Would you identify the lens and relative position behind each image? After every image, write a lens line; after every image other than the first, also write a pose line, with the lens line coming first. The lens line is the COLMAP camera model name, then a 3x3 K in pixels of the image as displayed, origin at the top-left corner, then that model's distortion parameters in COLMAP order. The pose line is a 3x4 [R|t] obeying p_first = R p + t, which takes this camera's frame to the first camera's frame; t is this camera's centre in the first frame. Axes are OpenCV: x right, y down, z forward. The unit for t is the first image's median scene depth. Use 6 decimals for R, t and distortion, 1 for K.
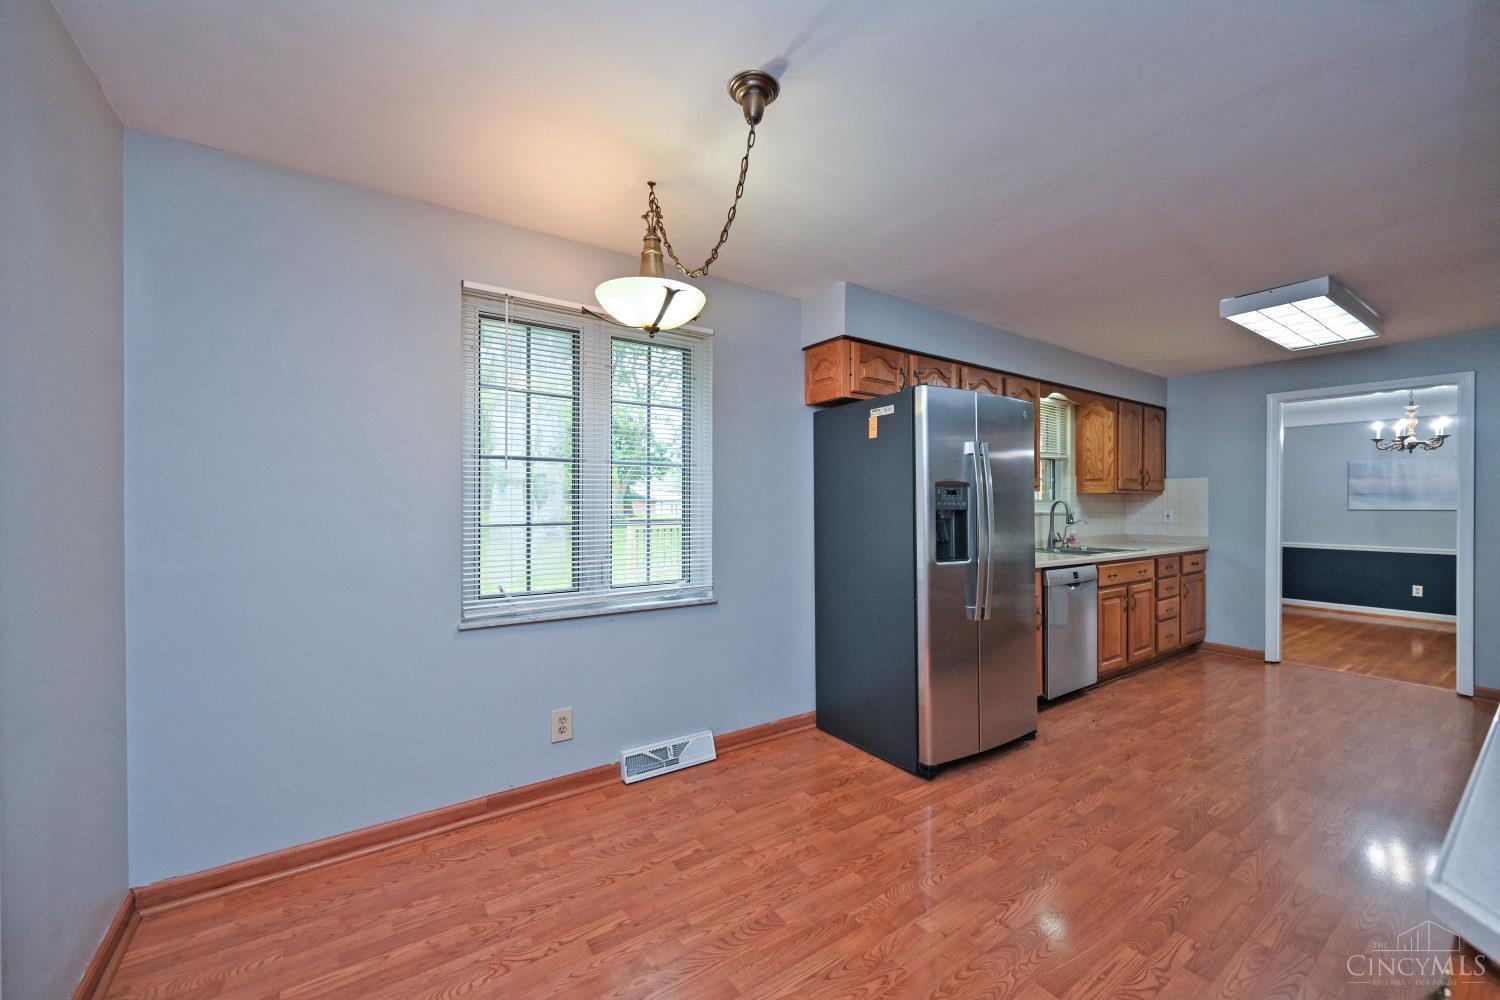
lens RADIAL K [[589.1, 0, 756.2], [0, 589.1, 502.1], [0, 0, 1]] dist [-0.003699, 0.000477]
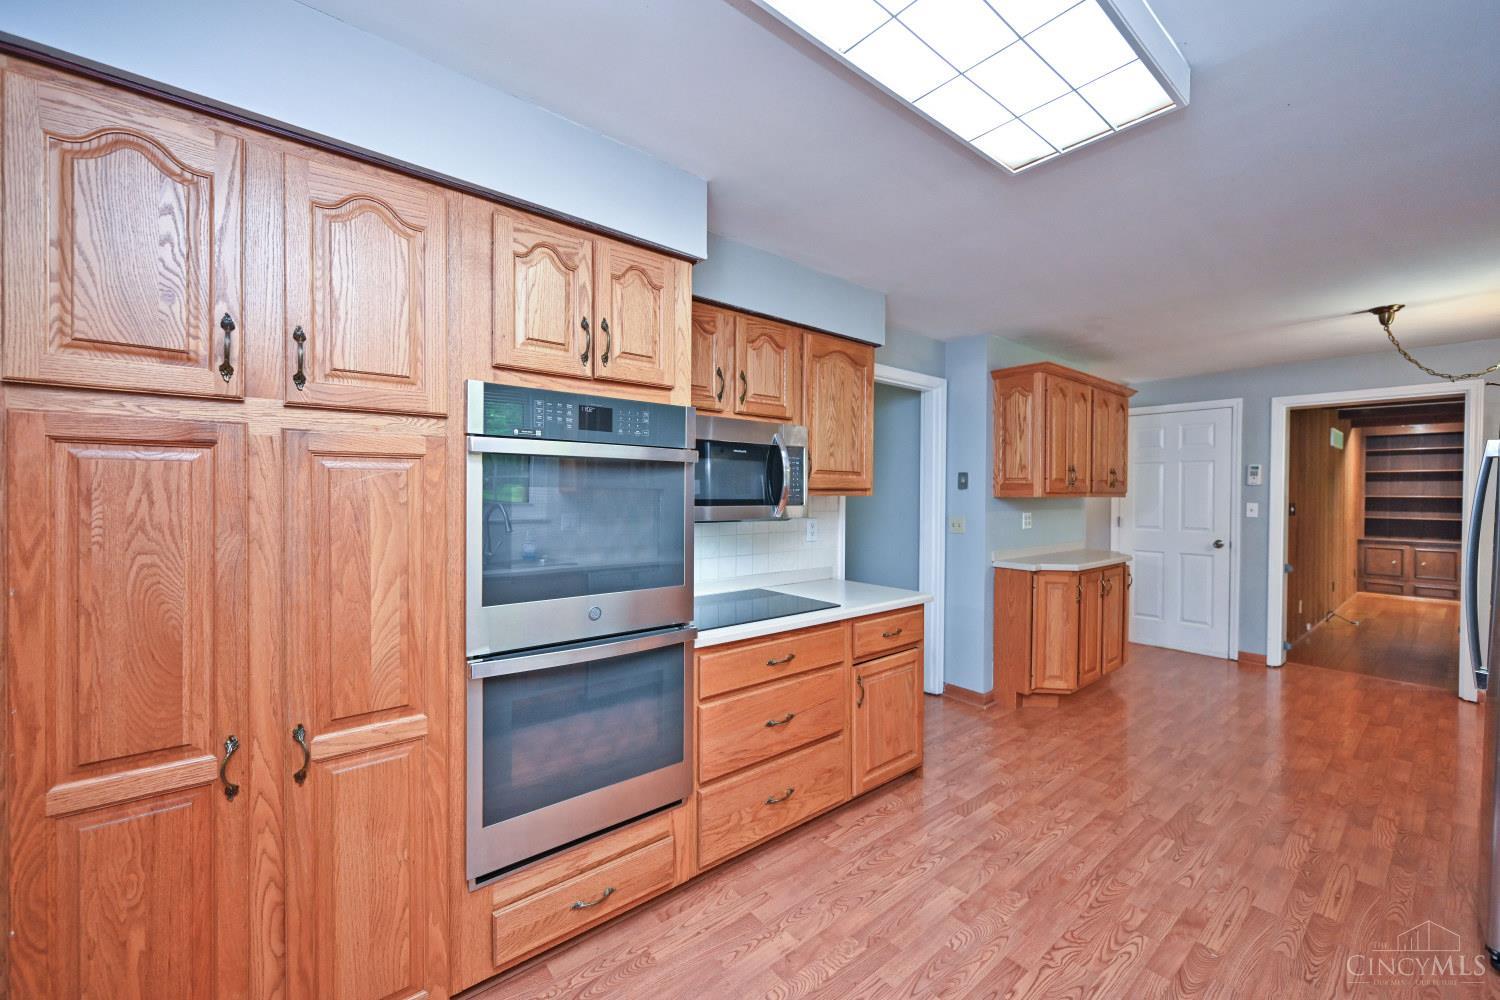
lens RADIAL K [[589.1, 0, 748.9], [0, 589.1, 499.1], [0, 0, 1]] dist [-0.003699, 0.000477]
pose [[-0.997107, -0.009056, -0.075471, 0.812904], [-0.009648, 0.999925, 0.007491, -0.015742], [0.075397, 0.008197, -0.997120, 1.004504]]
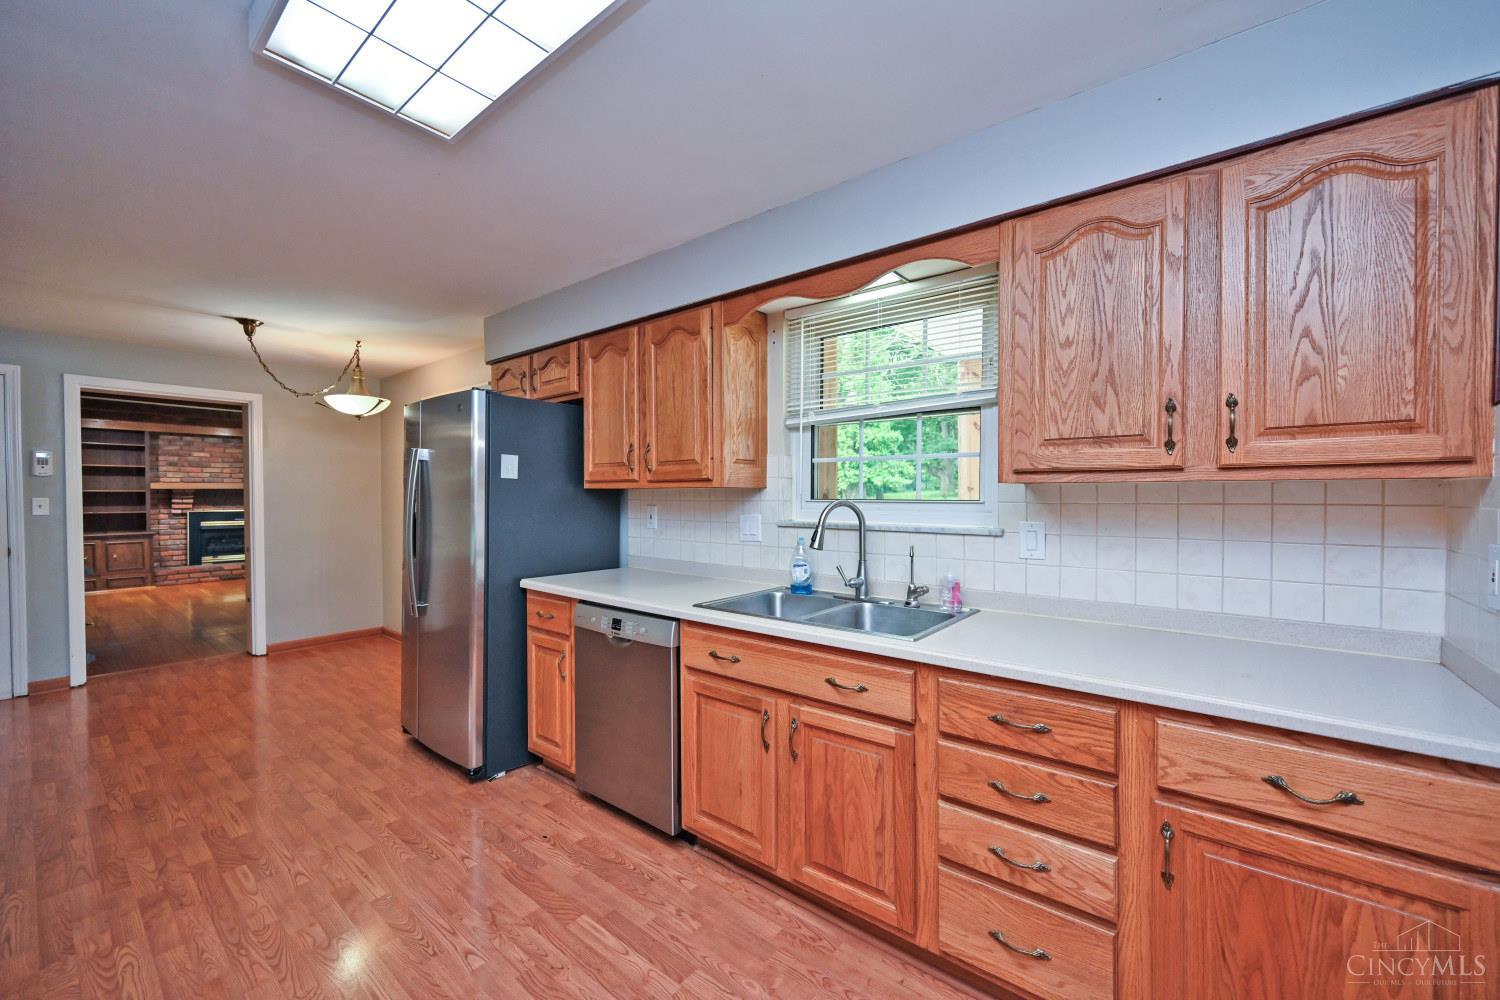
lens RADIAL K [[589.1, 0, 755.0], [0, 589.1, 504.9], [0, 0, 1]] dist [-0.003699, 0.000477]
pose [[0.285999, 0.016306, -0.958091, 0.957796], [0.005142, 0.999815, 0.018551, -0.009684], [0.958216, -0.010232, 0.285862, 0.784528]]
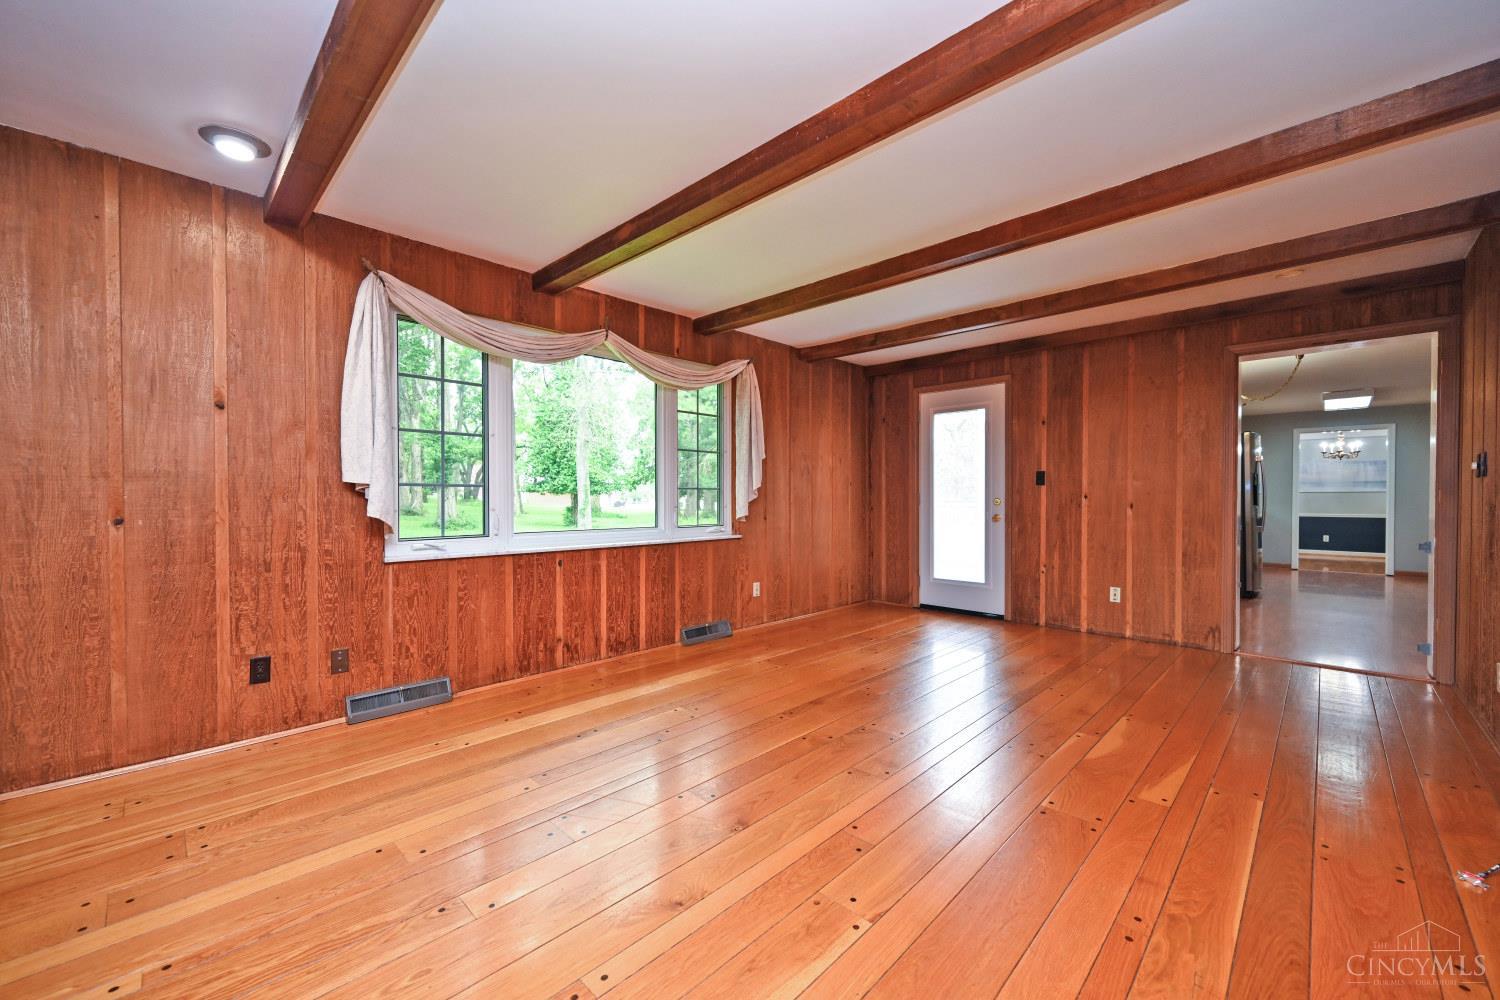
lens RADIAL K [[589.1, 0, 754.4], [0, 589.1, 501.2], [0, 0, 1]] dist [-0.003699, 0.000477]
pose [[0.981544, 0.000190, 0.191234, -1.234826], [-0.002316, 0.999938, 0.010895, 0.035886], [-0.191220, -0.011136, 0.981484, -0.544856]]
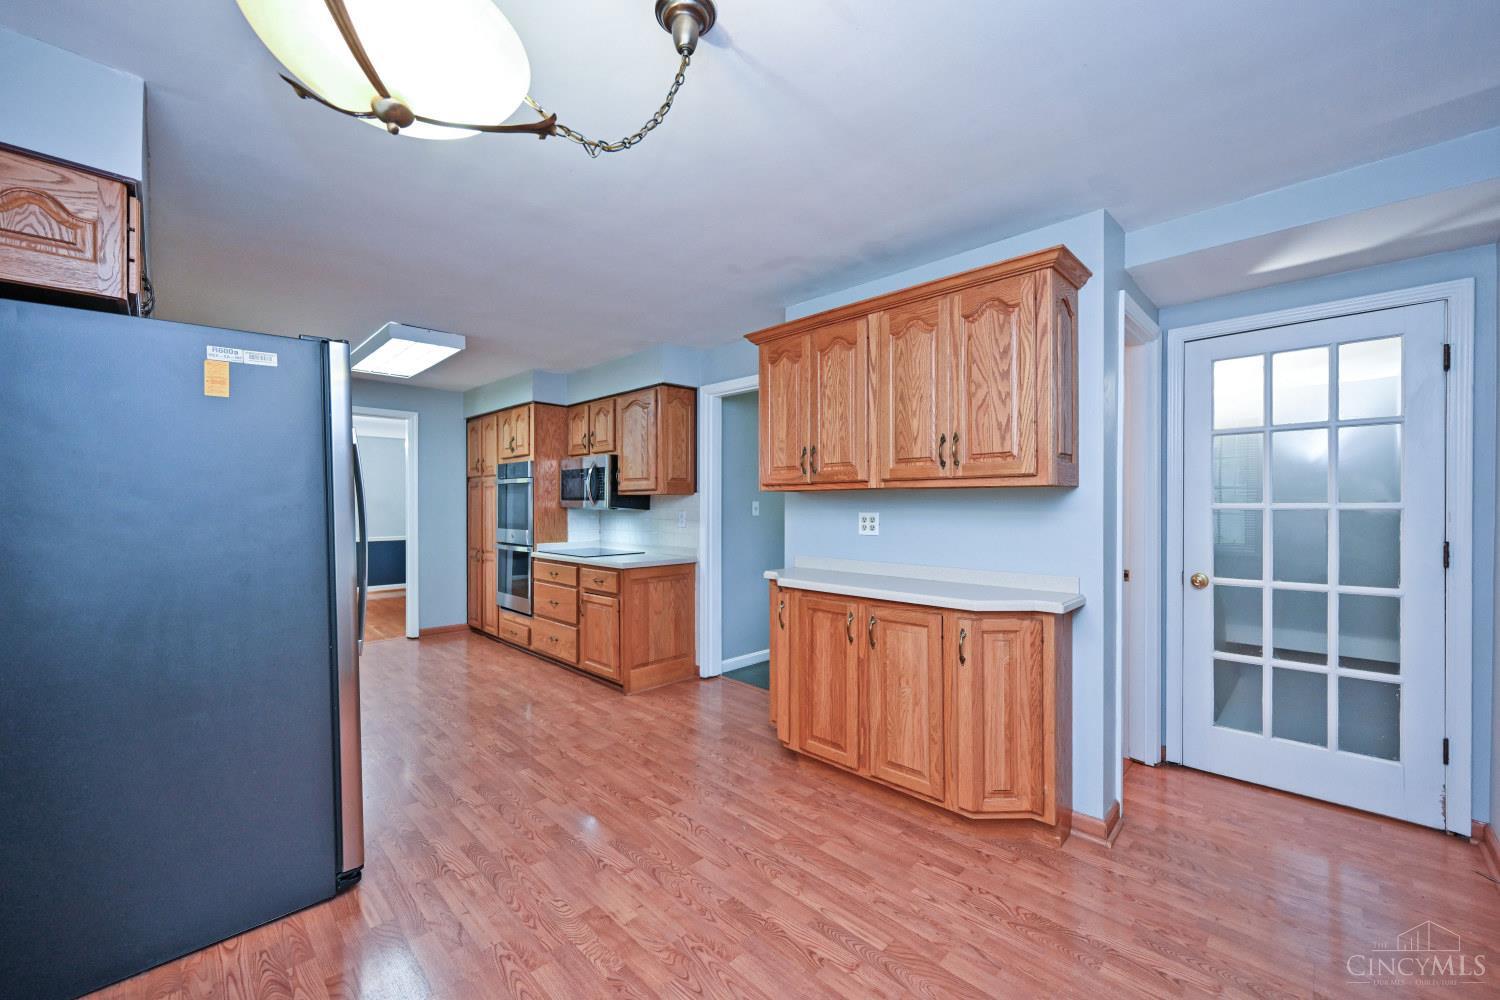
lens RADIAL K [[589.1, 0, 751.5], [0, 589.1, 499.8], [0, 0, 1]] dist [-0.003699, 0.000477]
pose [[-0.179851, 0.002602, 0.983690, -0.299712], [-0.003486, 0.999989, -0.003283, -0.004656], [-0.983688, -0.004019, -0.179840, 0.379232]]
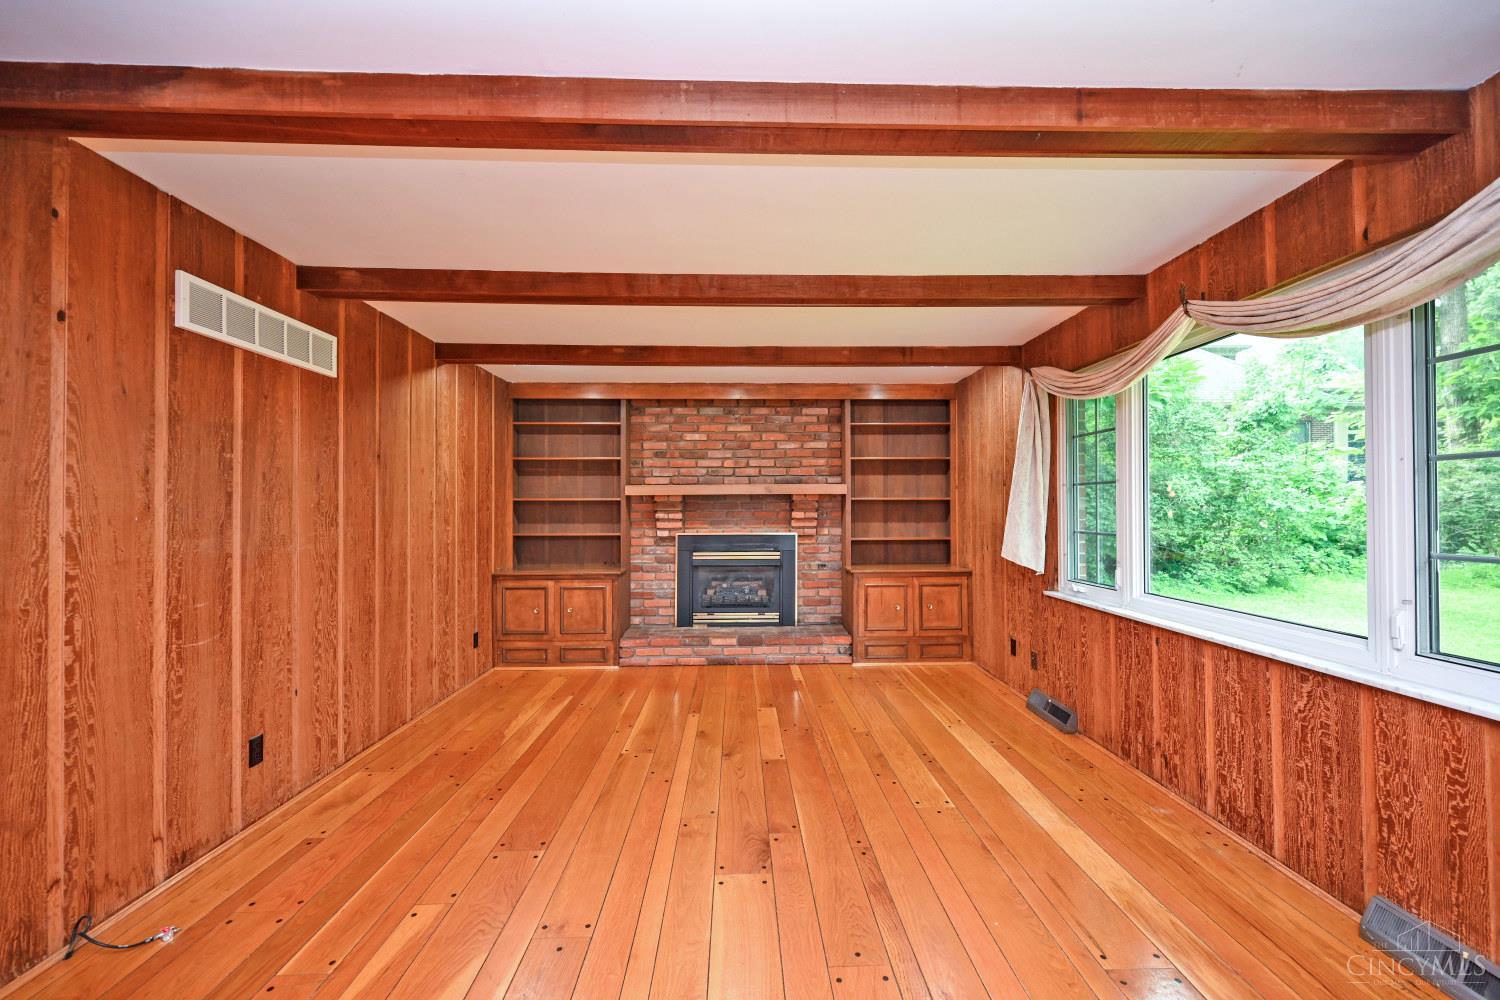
lens RADIAL K [[589.1, 0, 755.3], [0, 589.1, 499.8], [0, 0, 1]] dist [-0.003699, 0.000477]
pose [[-0.543794, -0.009062, -0.839170, -0.607707], [0.006472, 0.999867, -0.014992, -0.009650], [0.839194, -0.013584, -0.543663, 0.278931]]
